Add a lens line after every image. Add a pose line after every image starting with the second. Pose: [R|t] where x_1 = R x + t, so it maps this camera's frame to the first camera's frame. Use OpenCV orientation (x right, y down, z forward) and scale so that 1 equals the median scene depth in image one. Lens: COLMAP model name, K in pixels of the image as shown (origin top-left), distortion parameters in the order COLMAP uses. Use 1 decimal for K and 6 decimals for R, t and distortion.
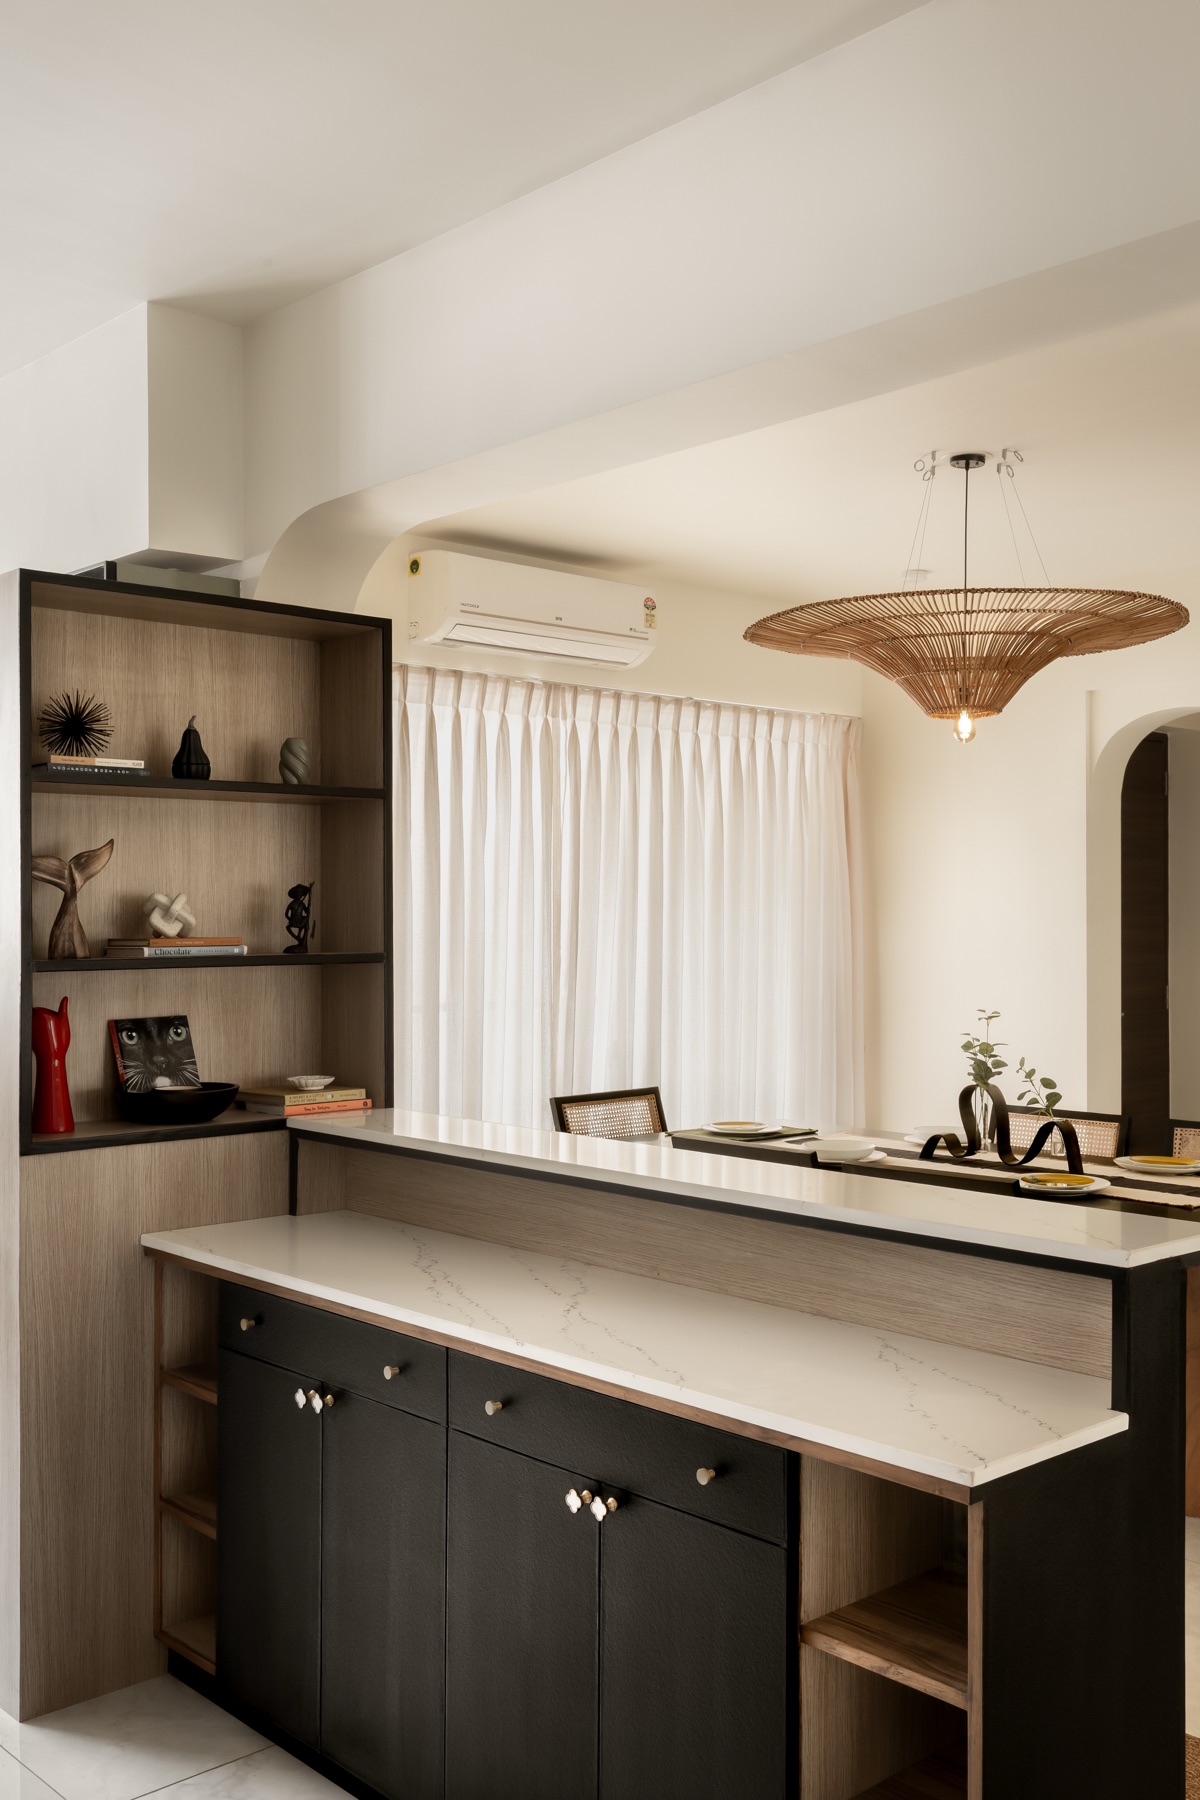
lens RADIAL K [[1740.4, 0, 599.5], [0, 1740.4, 835.3], [0, 0, 1]] dist [-0.046554, 0.012940]
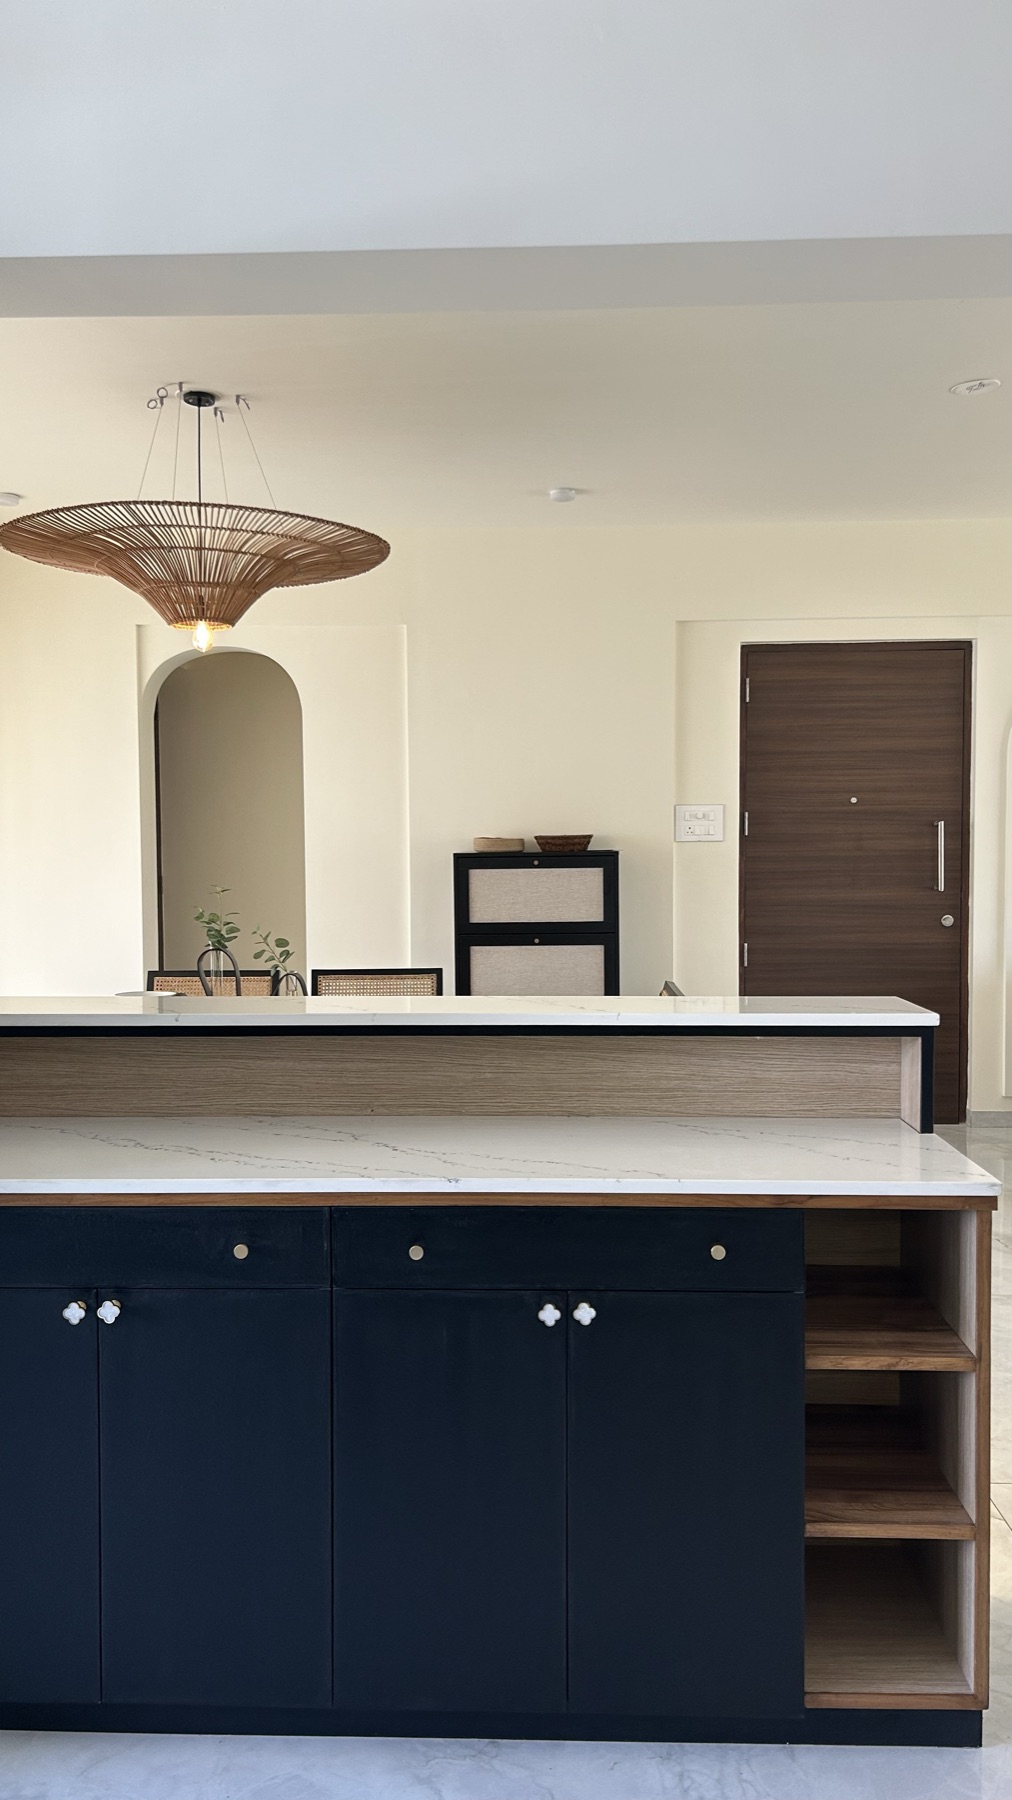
lens RADIAL K [[1356.3, 0, 506.0], [0, 1356.3, 900.0], [0, 0, 1]] dist [-0.002372, -0.005989]
pose [[0.701493, -0.036123, 0.711760, -0.306717], [-0.025070, 0.996846, 0.075300, 0.039565], [-0.712235, -0.070667, 0.698375, 0.239671]]
